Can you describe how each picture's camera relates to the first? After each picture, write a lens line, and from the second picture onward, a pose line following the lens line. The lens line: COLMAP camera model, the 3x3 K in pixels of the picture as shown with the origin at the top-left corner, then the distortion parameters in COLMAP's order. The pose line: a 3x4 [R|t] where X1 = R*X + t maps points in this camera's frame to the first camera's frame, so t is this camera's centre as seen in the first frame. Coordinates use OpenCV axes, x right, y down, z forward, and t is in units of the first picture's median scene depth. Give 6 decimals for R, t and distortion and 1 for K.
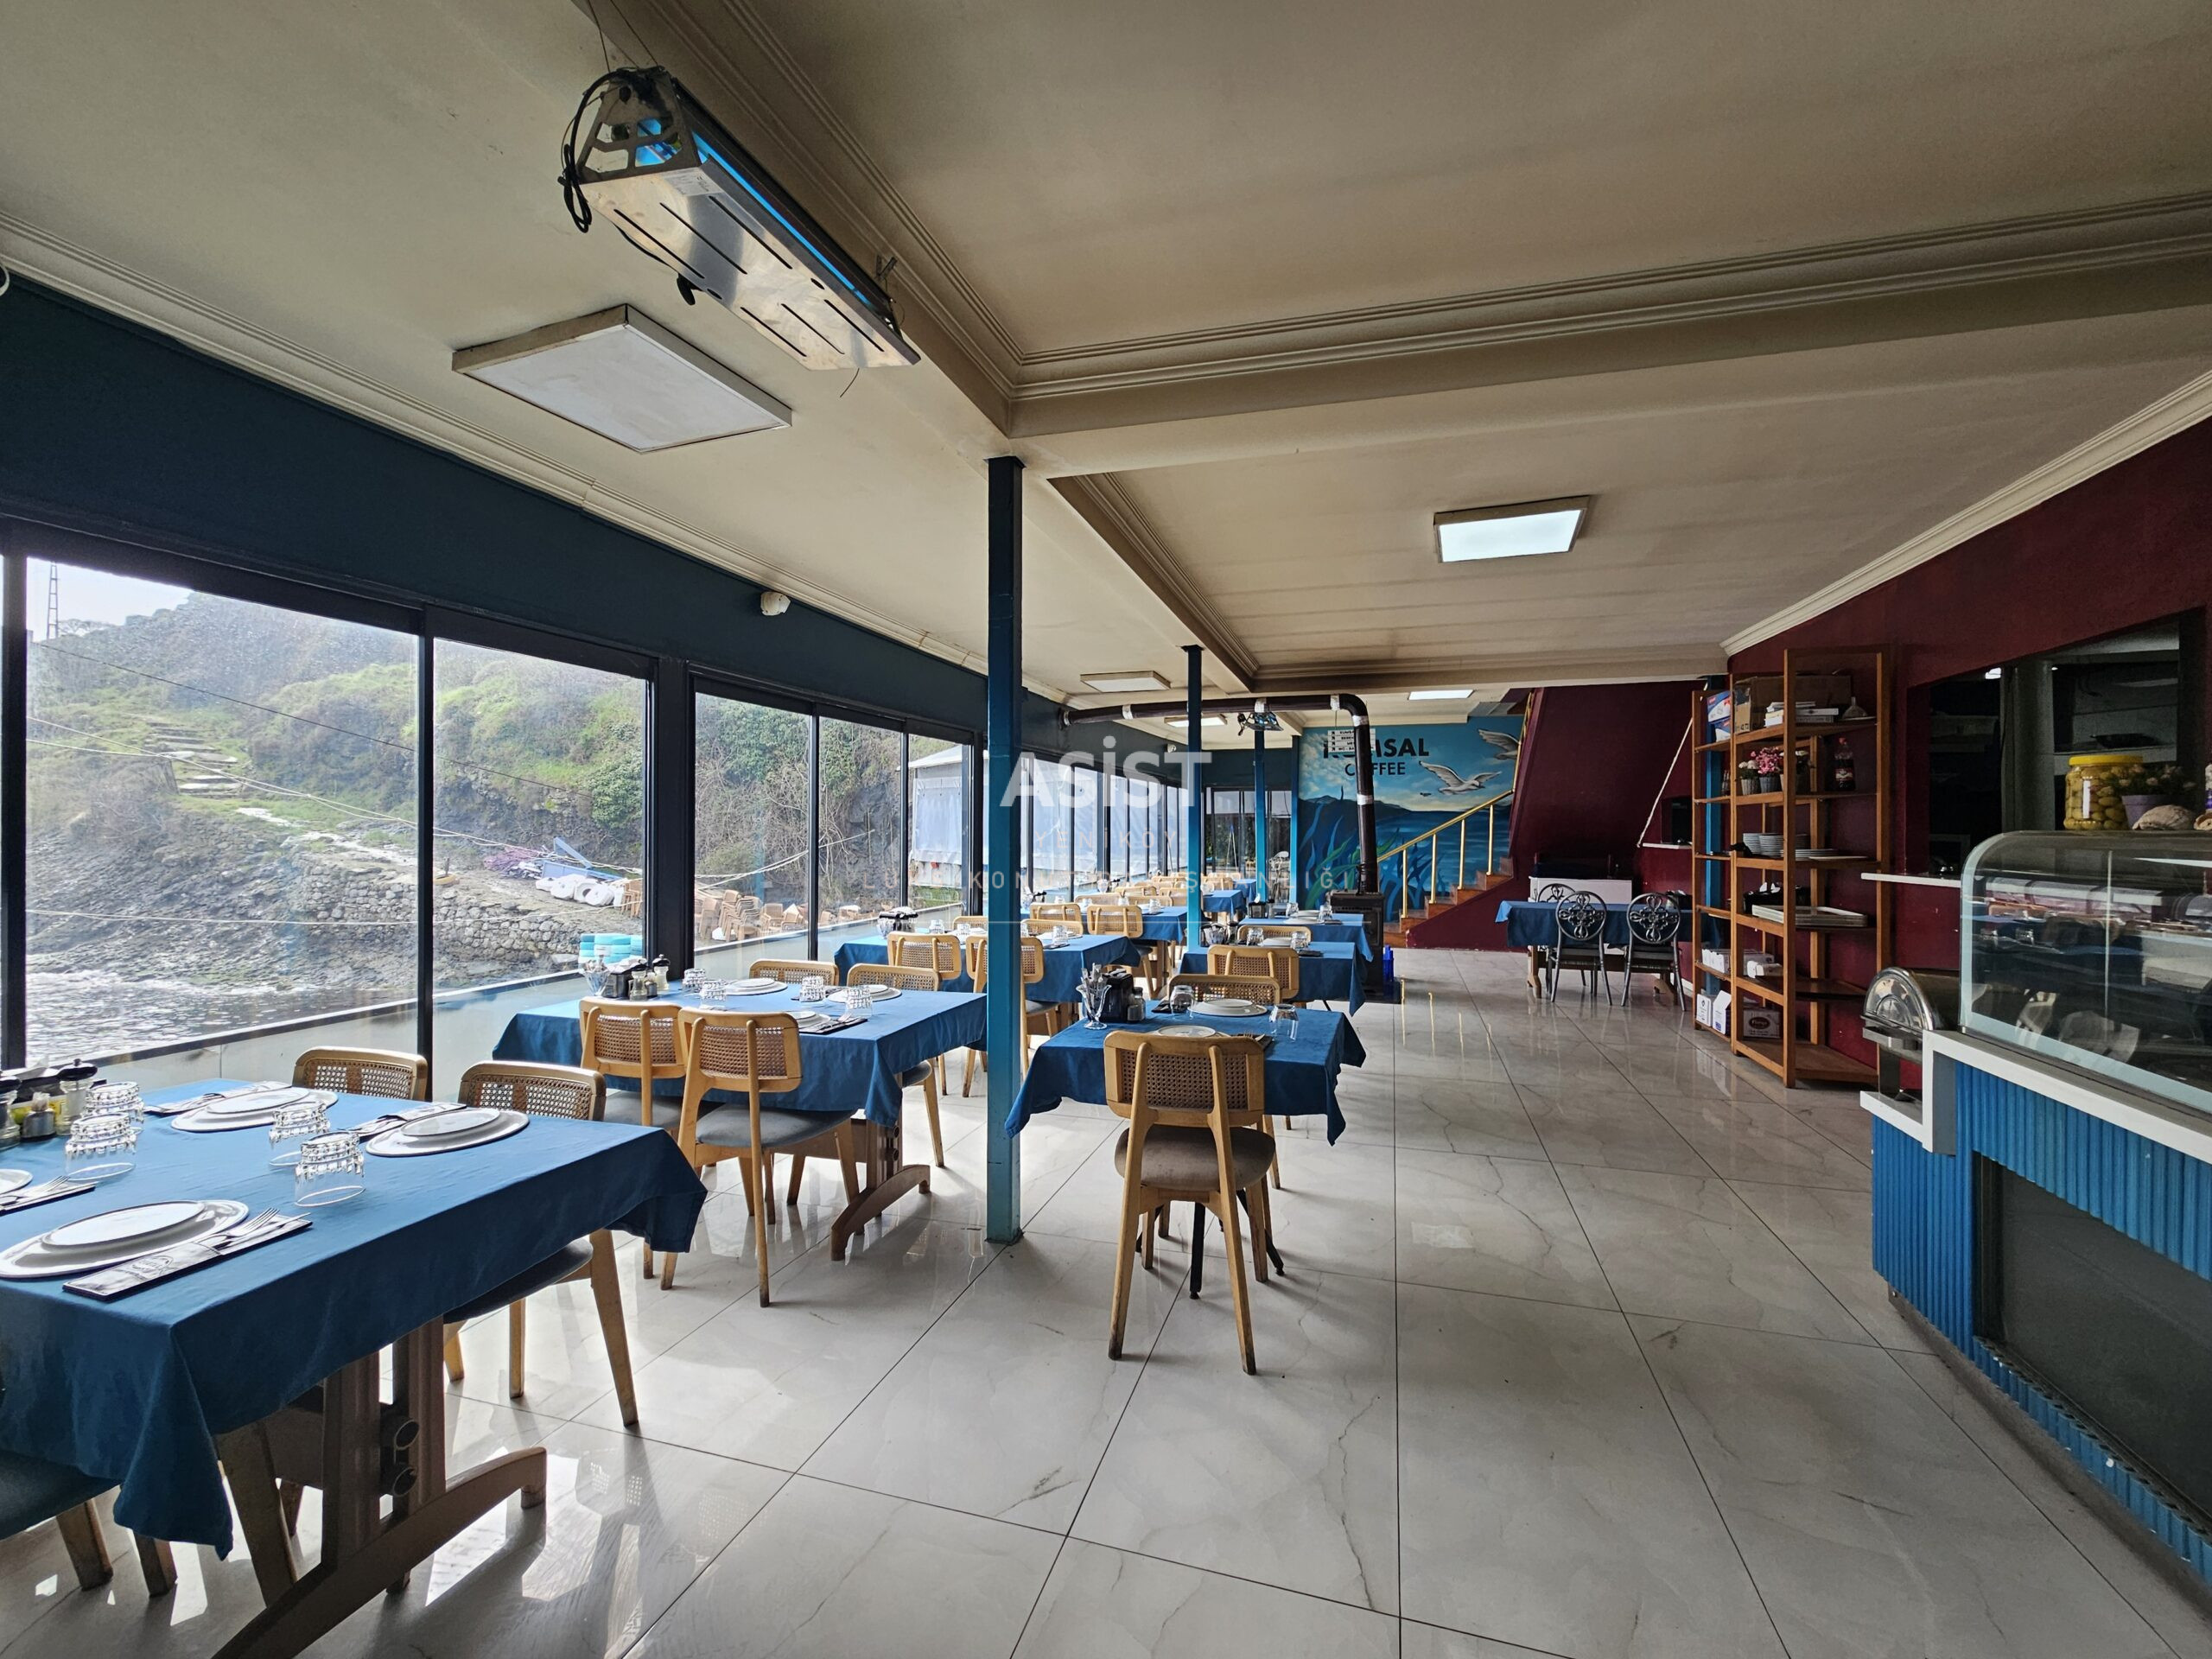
lens RADIAL K [[905.2, 0, 1117.6], [0, 905.2, 828.9], [0, 0, 1]] dist [0.000043, -0.000254]
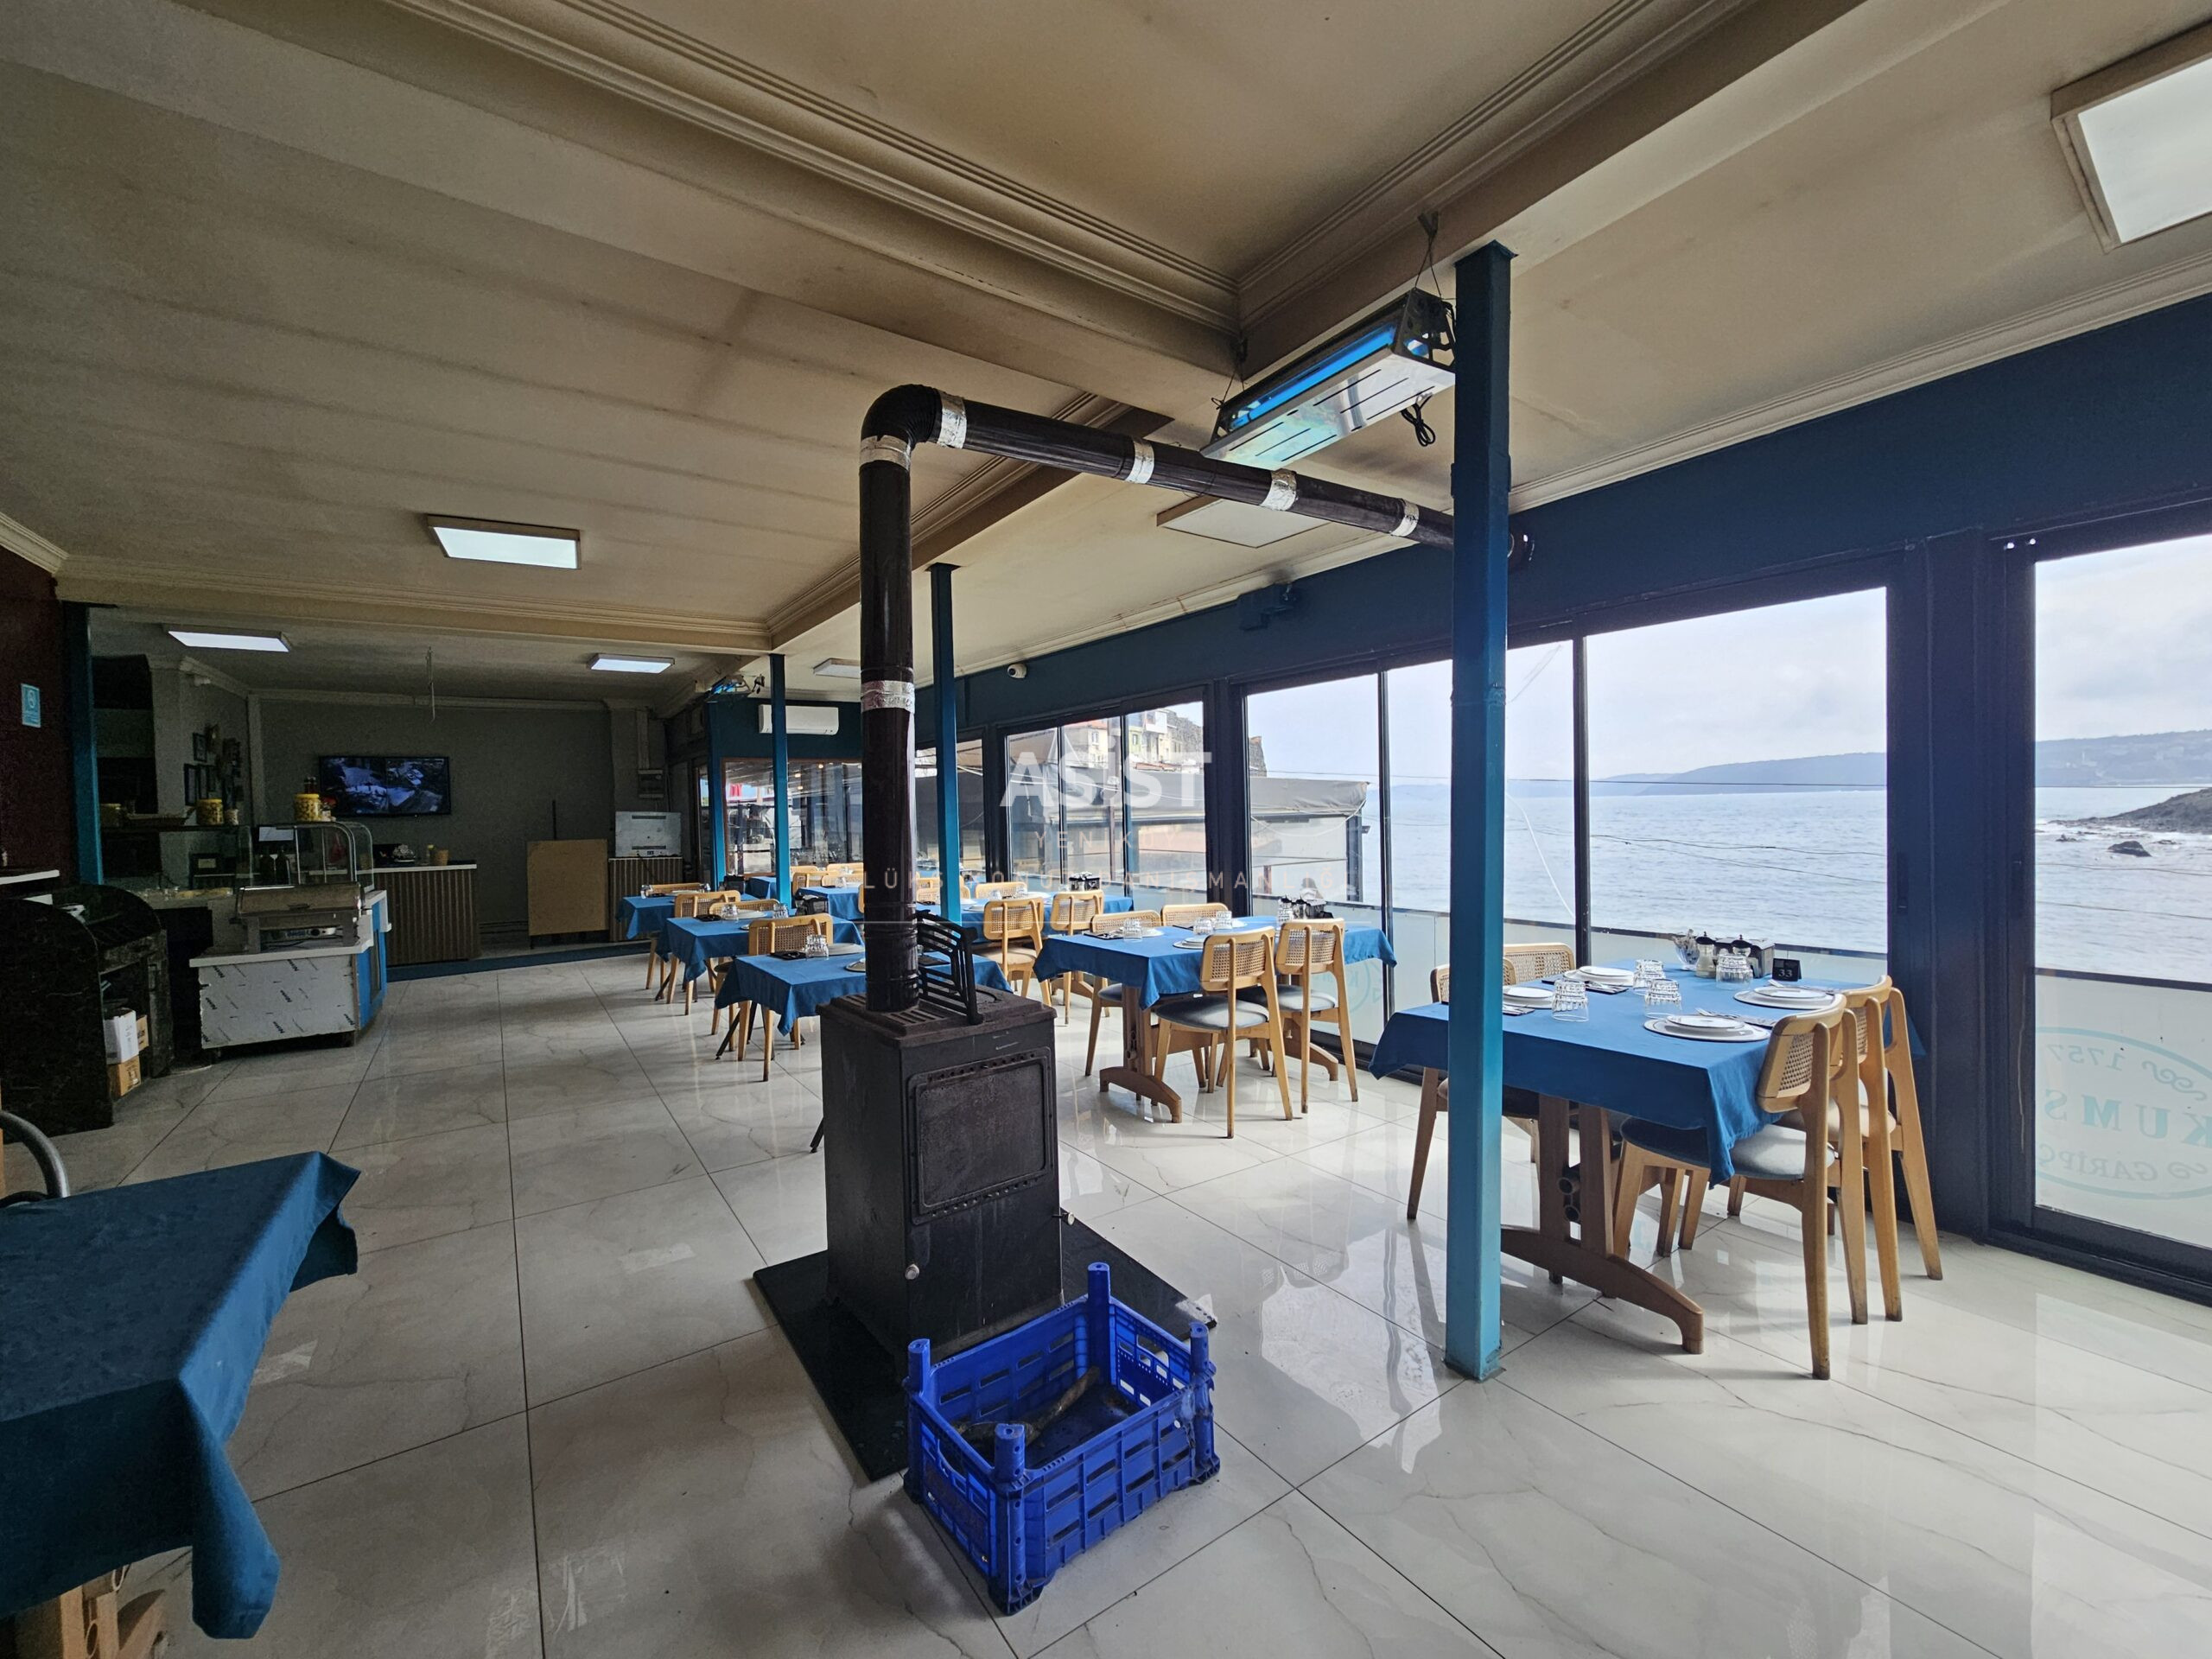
lens RADIAL K [[905.2, 0, 1117.6], [0, 905.2, 828.9], [0, 0, 1]] dist [0.000043, -0.000254]
pose [[-0.618495, 0.030908, -0.785180, 0.485009], [0.022421, 0.999513, 0.021684, 0.004421], [0.785469, -0.004194, -0.618887, 1.291484]]
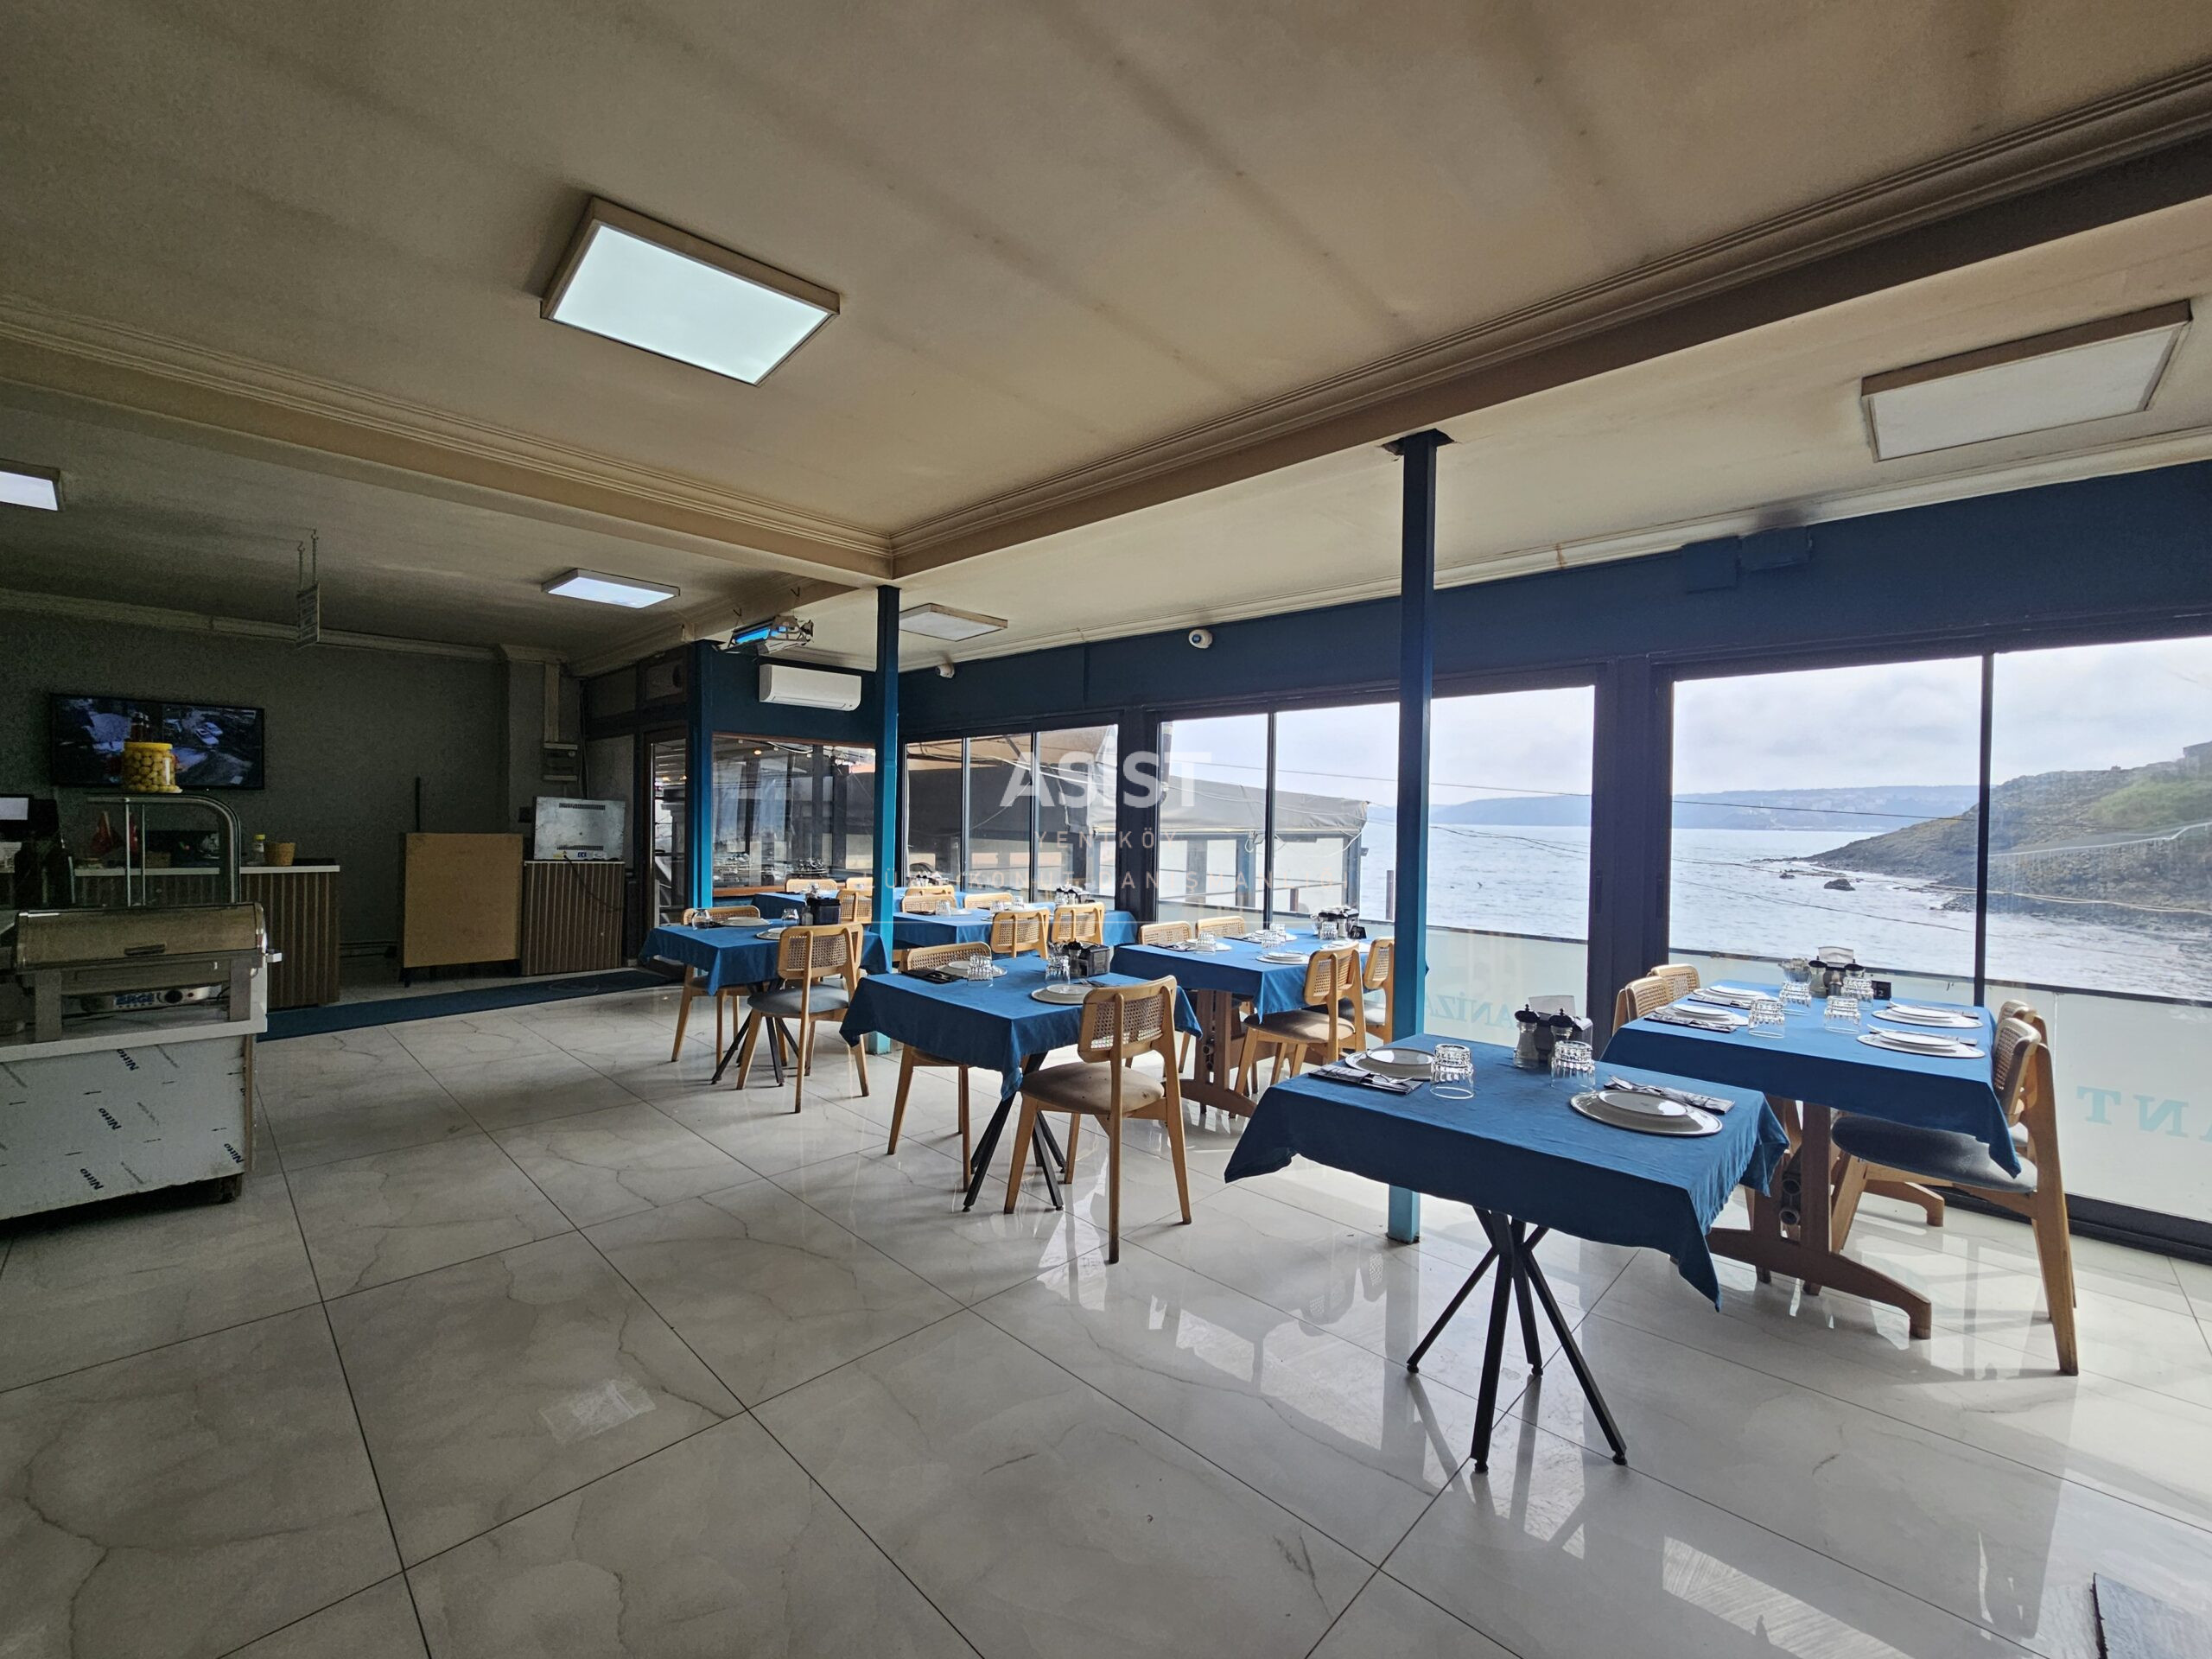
lens RADIAL K [[905.2, 0, 1117.6], [0, 905.2, 828.9], [0, 0, 1]] dist [0.000043, -0.000254]
pose [[-0.449859, 0.001442, -0.893098, 0.482546], [-0.018014, 0.999781, 0.010688, 0.004276], [0.892918, 0.020897, -0.449734, 0.879503]]
